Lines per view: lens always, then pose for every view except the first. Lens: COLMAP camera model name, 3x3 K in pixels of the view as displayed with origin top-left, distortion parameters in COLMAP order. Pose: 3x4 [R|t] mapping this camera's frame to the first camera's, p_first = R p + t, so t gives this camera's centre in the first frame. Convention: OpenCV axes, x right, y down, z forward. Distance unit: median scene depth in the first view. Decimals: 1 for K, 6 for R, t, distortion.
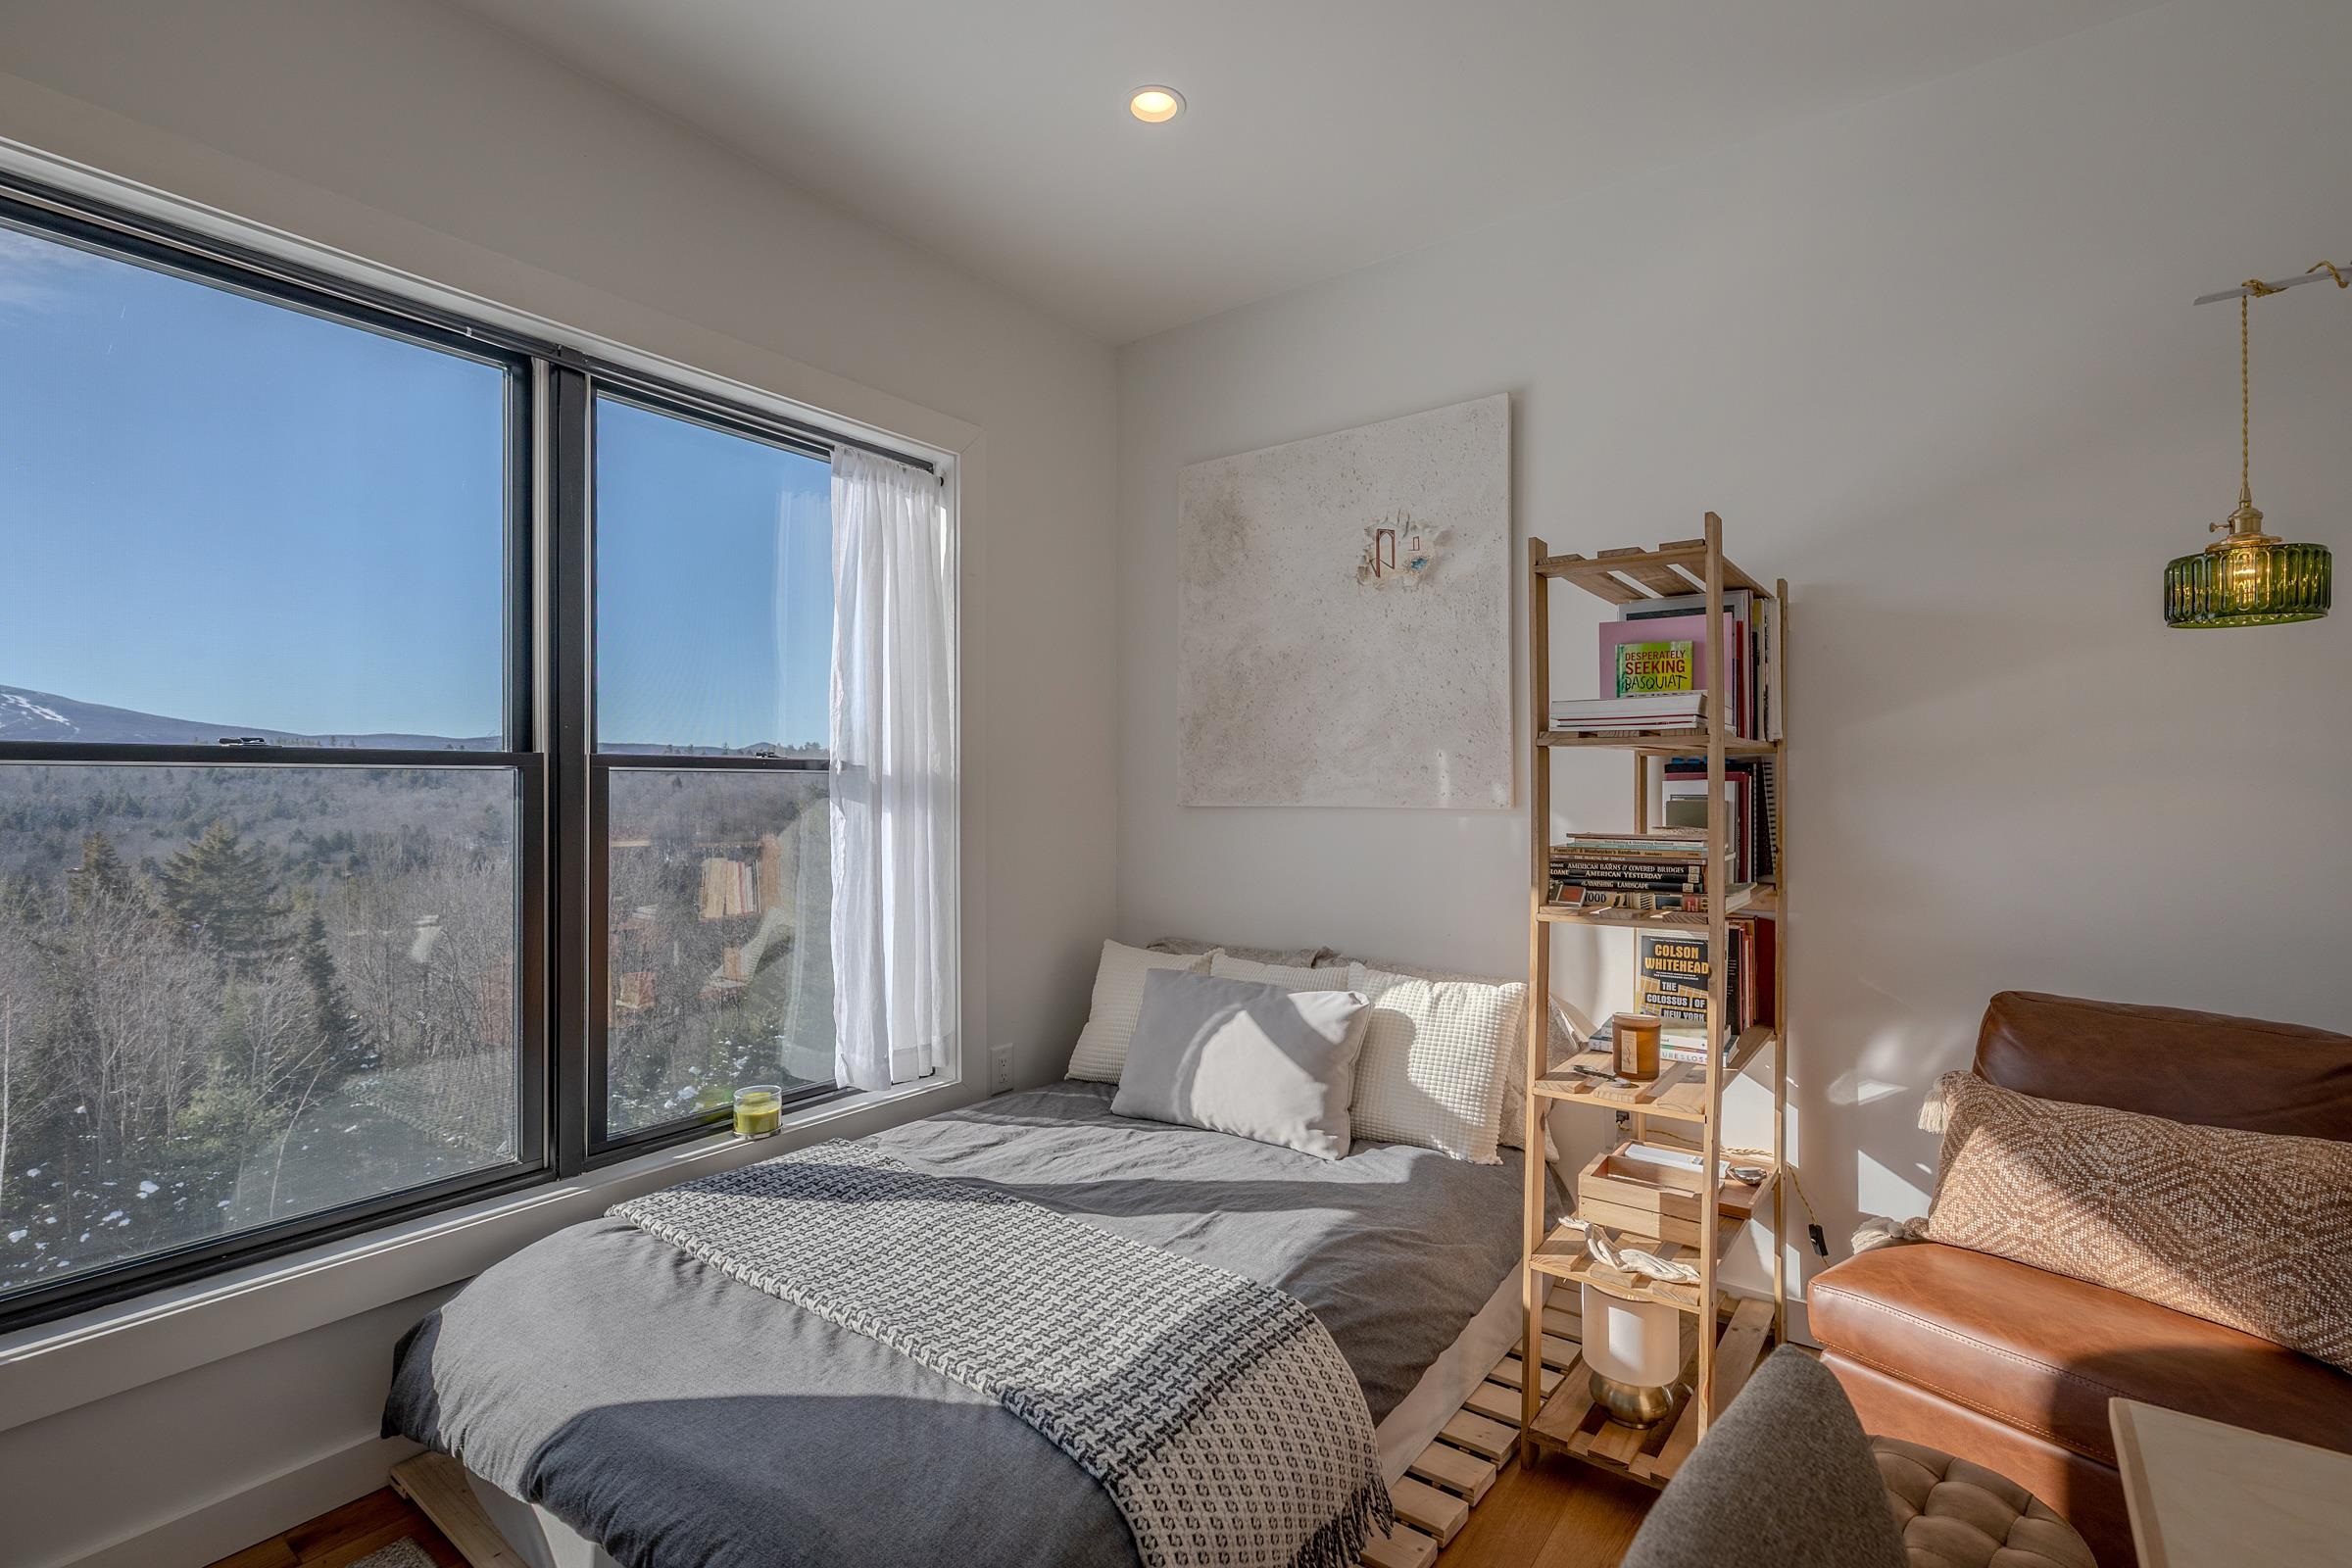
lens RADIAL K [[1066.9, 0, 1184.1], [0, 1066.9, 792.9], [0, 0, 1]] dist [0.018201, 0.000183]
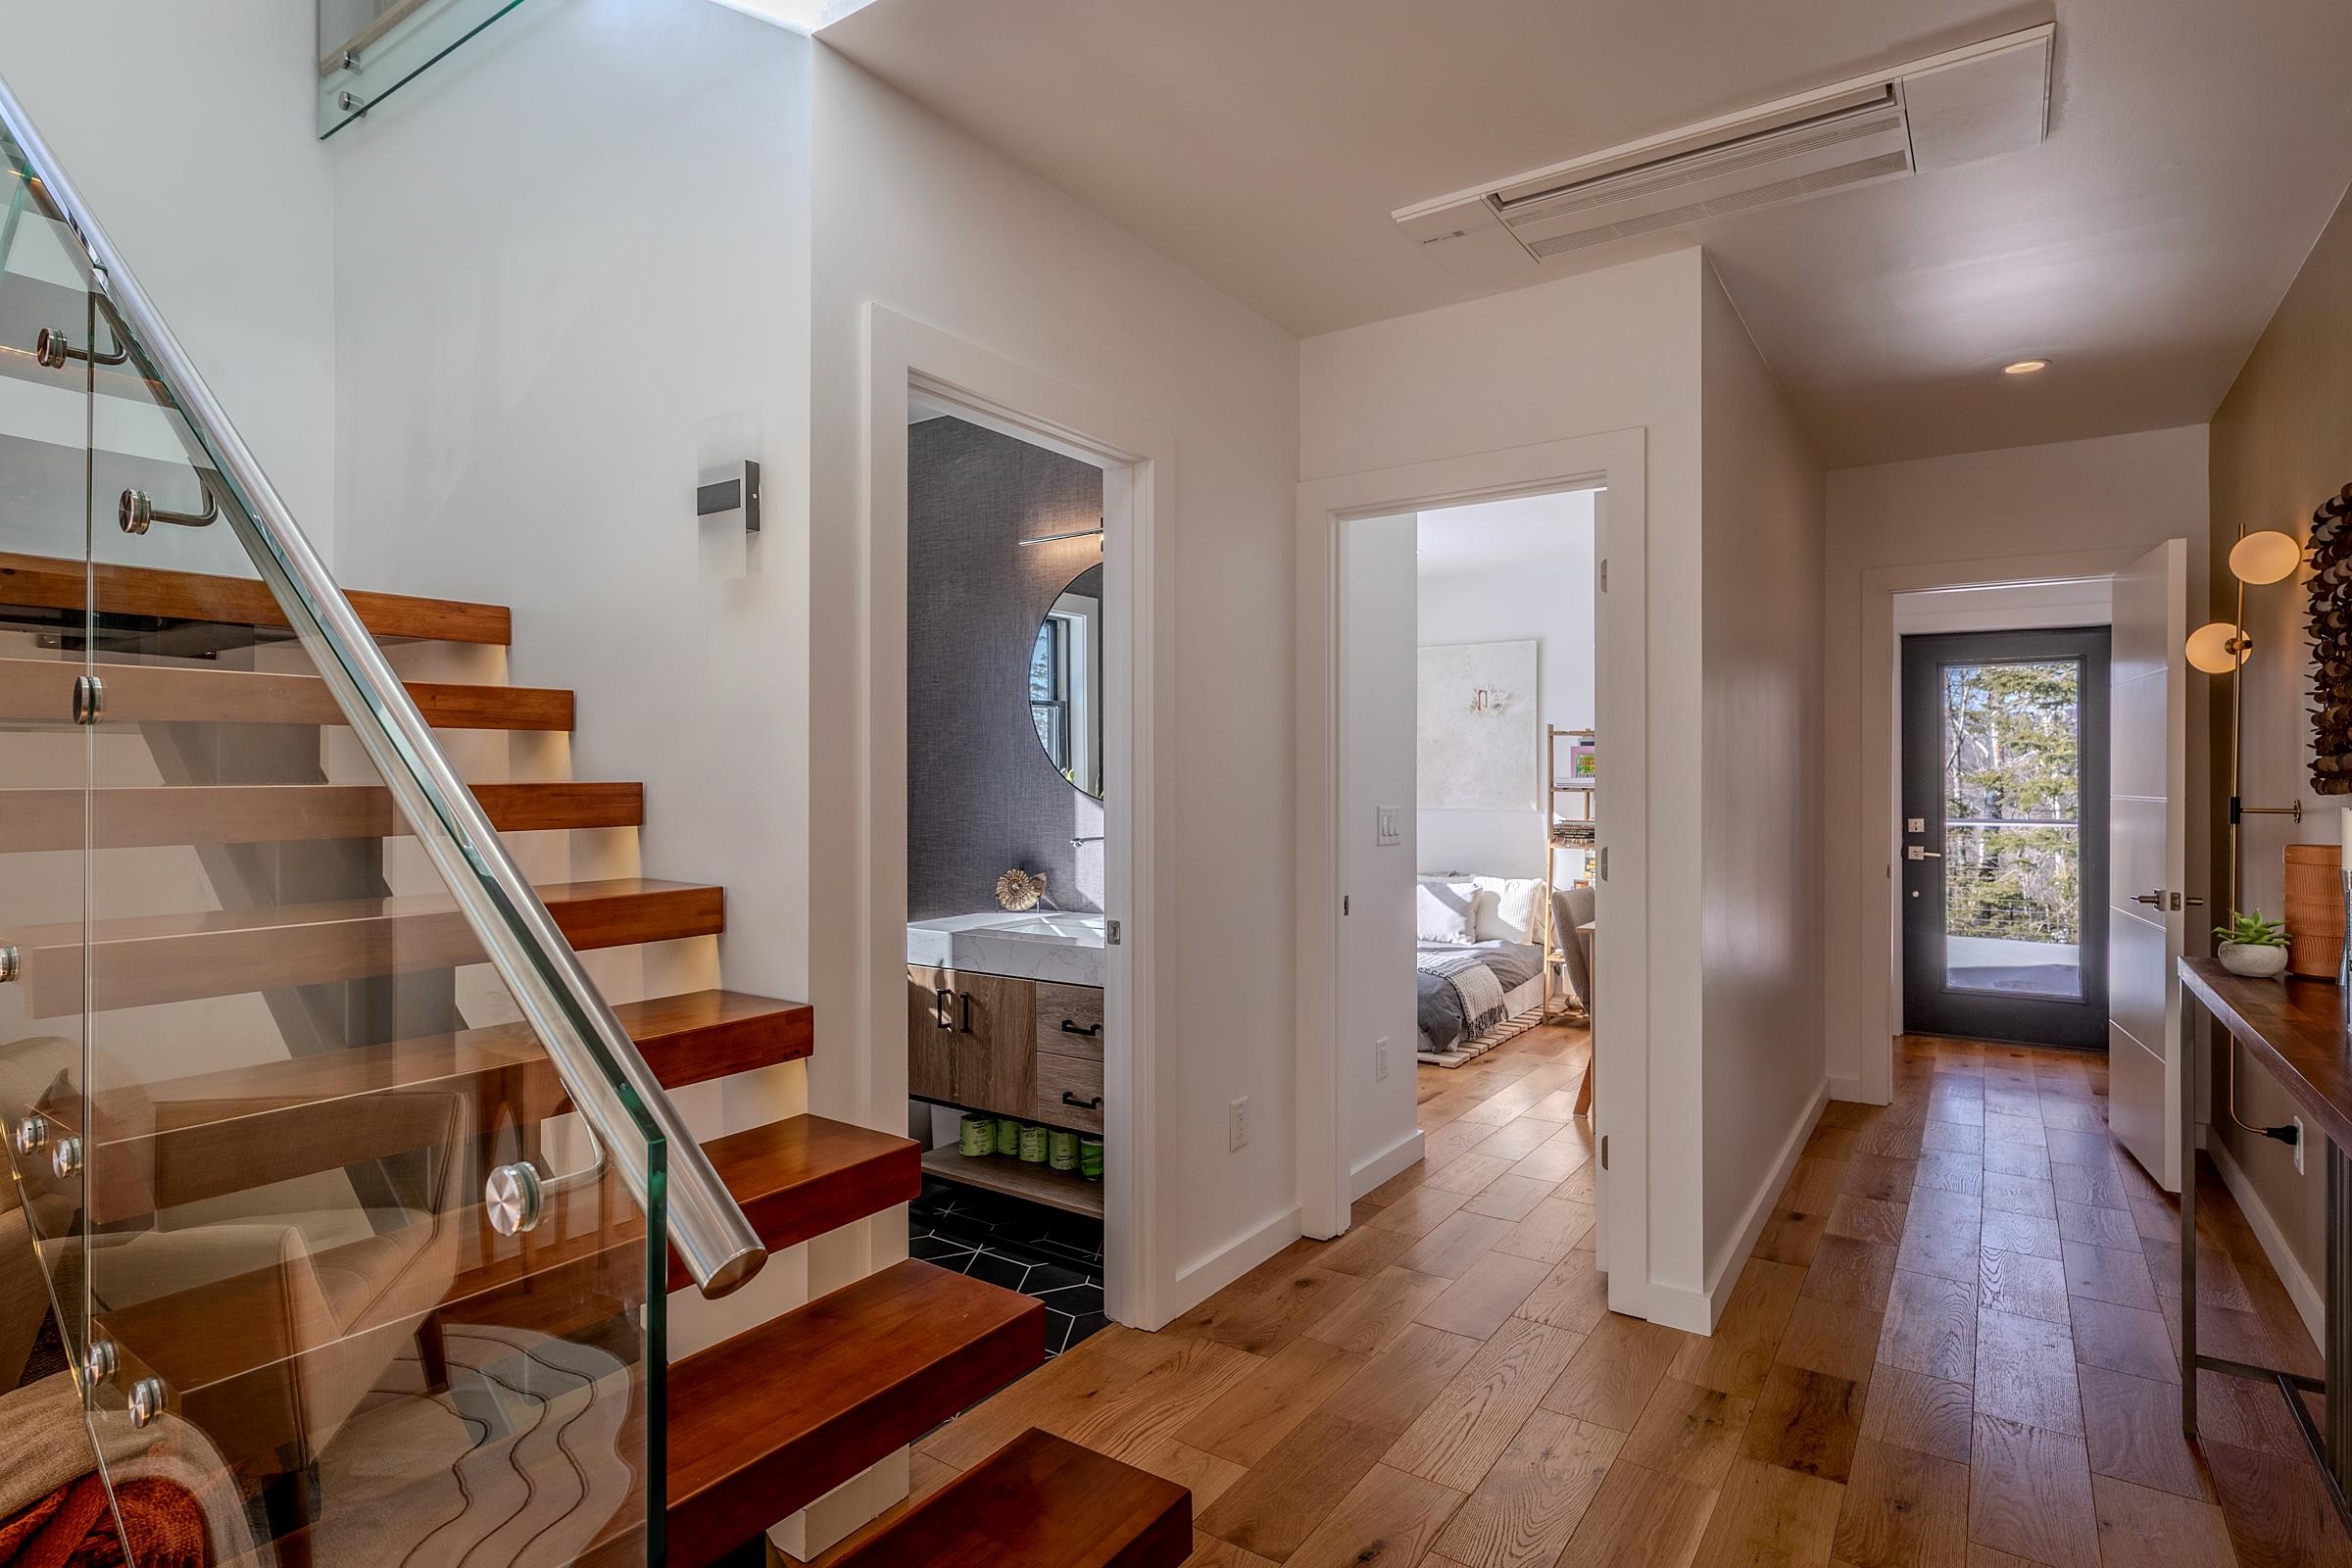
lens RADIAL K [[1207.2, 0, 1171.2], [0, 1207.2, 776.7], [0, 0, 1]] dist [0.001980, 0.000035]
pose [[0.999349, 0.008908, 0.034961, -0.678052], [-0.008915, 0.999960, 0.000048, -0.061214], [-0.034959, -0.000360, 0.999389, -1.873689]]
